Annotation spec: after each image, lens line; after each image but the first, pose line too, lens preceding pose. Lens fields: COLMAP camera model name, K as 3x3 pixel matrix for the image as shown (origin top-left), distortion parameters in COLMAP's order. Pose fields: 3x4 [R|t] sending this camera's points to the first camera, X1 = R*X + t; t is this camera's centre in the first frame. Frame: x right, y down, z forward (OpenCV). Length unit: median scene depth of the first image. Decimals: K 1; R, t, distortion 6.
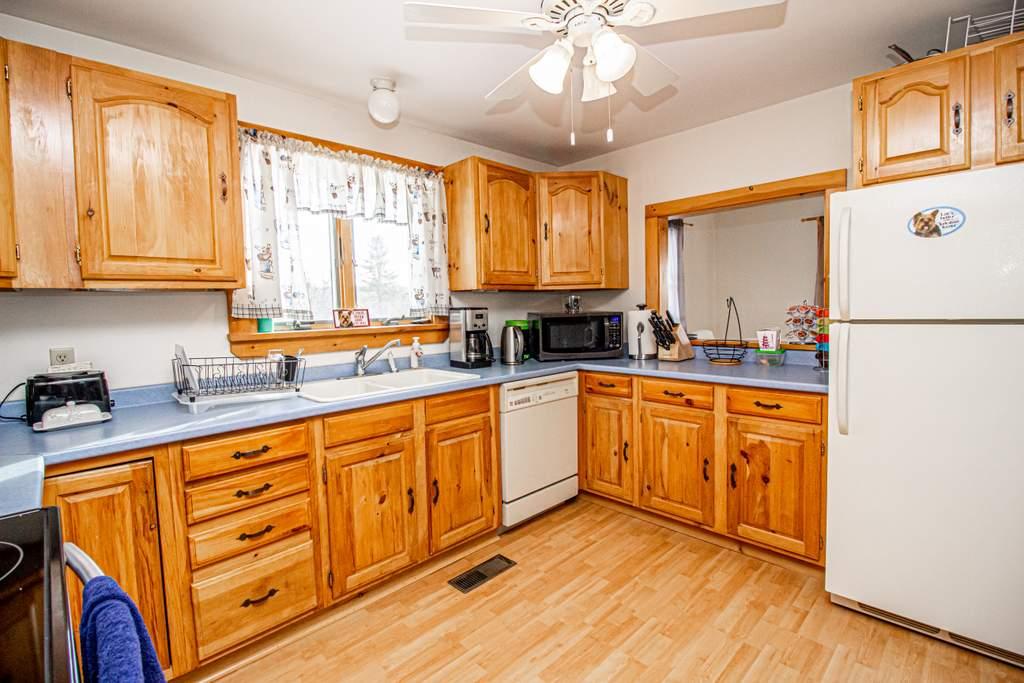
lens RADIAL K [[479.9, 0, 519.7], [0, 479.9, 332.7], [0, 0, 1]] dist [-0.020094, -0.002693]
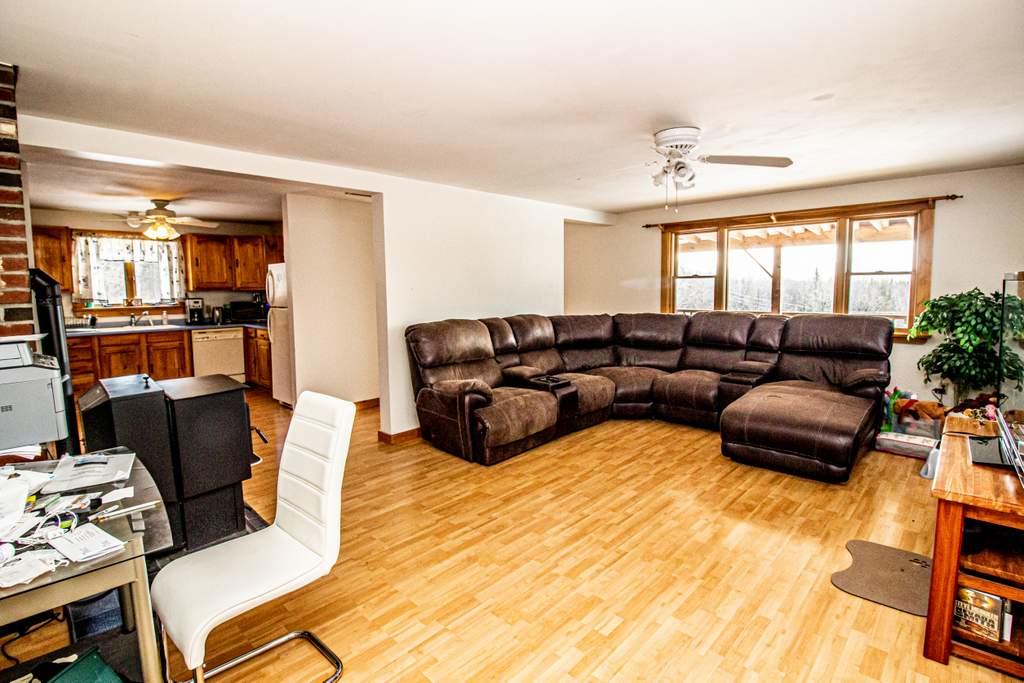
lens RADIAL K [[479.9, 0, 508.6], [0, 479.9, 328.6], [0, 0, 1]] dist [-0.020094, -0.002693]
pose [[0.999251, 0.012800, 0.036519, 1.589516], [-0.013965, 0.999396, 0.031822, -0.003173], [-0.036089, -0.032308, 0.998826, -1.582449]]
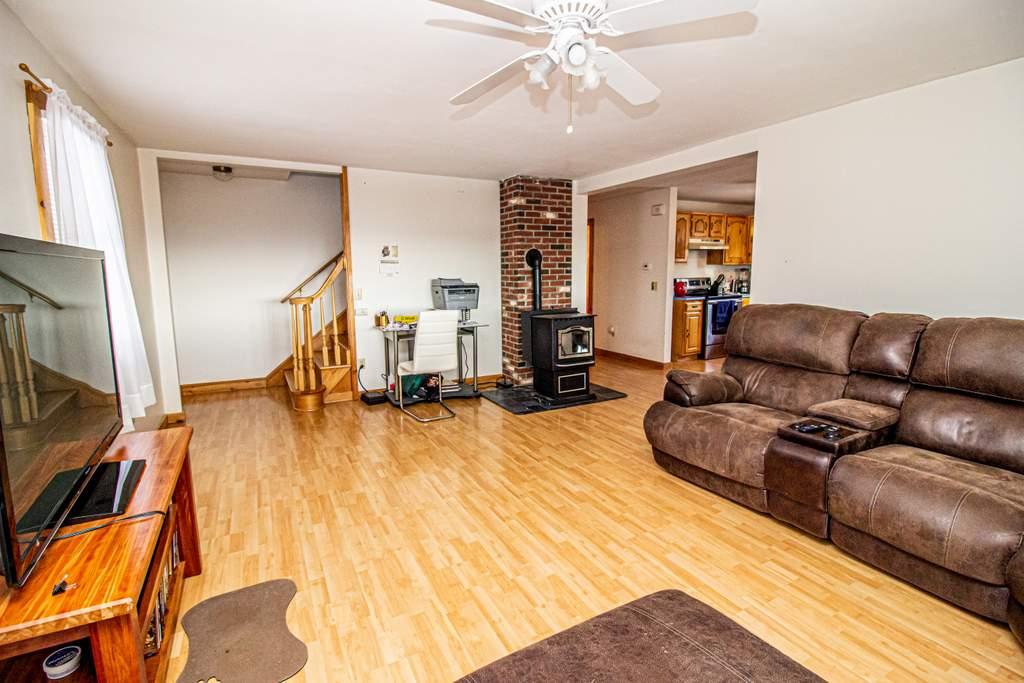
lens RADIAL K [[479.9, 0, 519.1], [0, 479.9, 332.4], [0, 0, 1]] dist [-0.020094, -0.002693]
pose [[-0.260455, 0.155528, -0.952877, 2.820873], [-0.037288, 0.984583, 0.170896, -0.089861], [0.964766, 0.080041, -0.250641, -0.215224]]
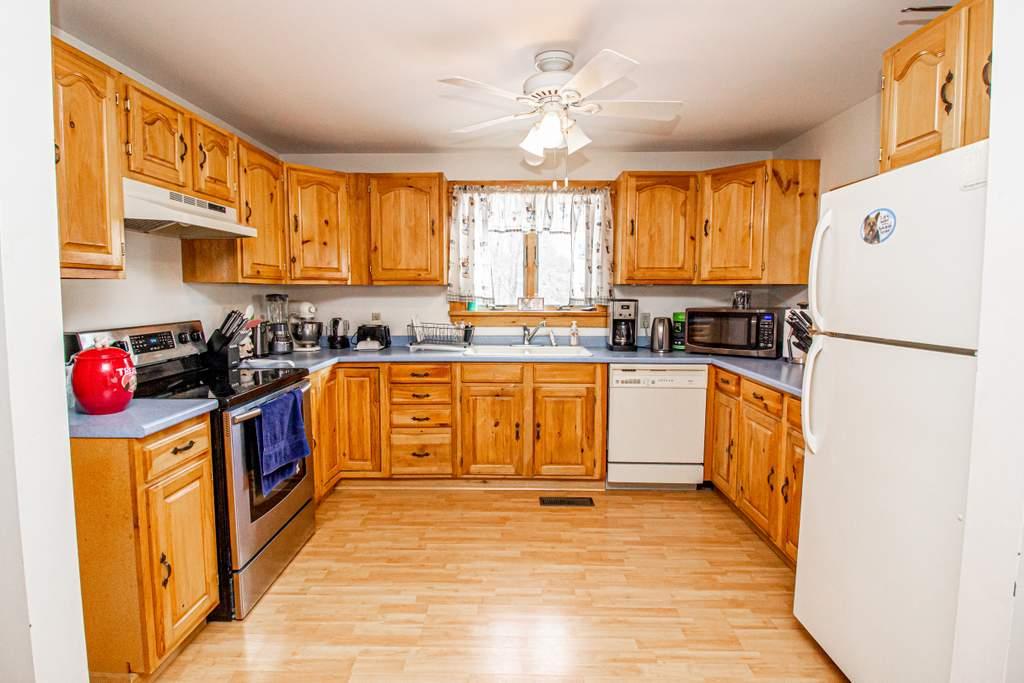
lens RADIAL K [[517.6, 0, 494.7], [0, 517.6, 333.7], [0, 0, 1]] dist [-0.024445, -0.000202]
pose [[0.678466, 0.086418, -0.729531, 0.756433], [-0.059068, 0.996259, 0.063081, -0.036897], [0.732253, 0.000293, 0.681033, -0.112322]]
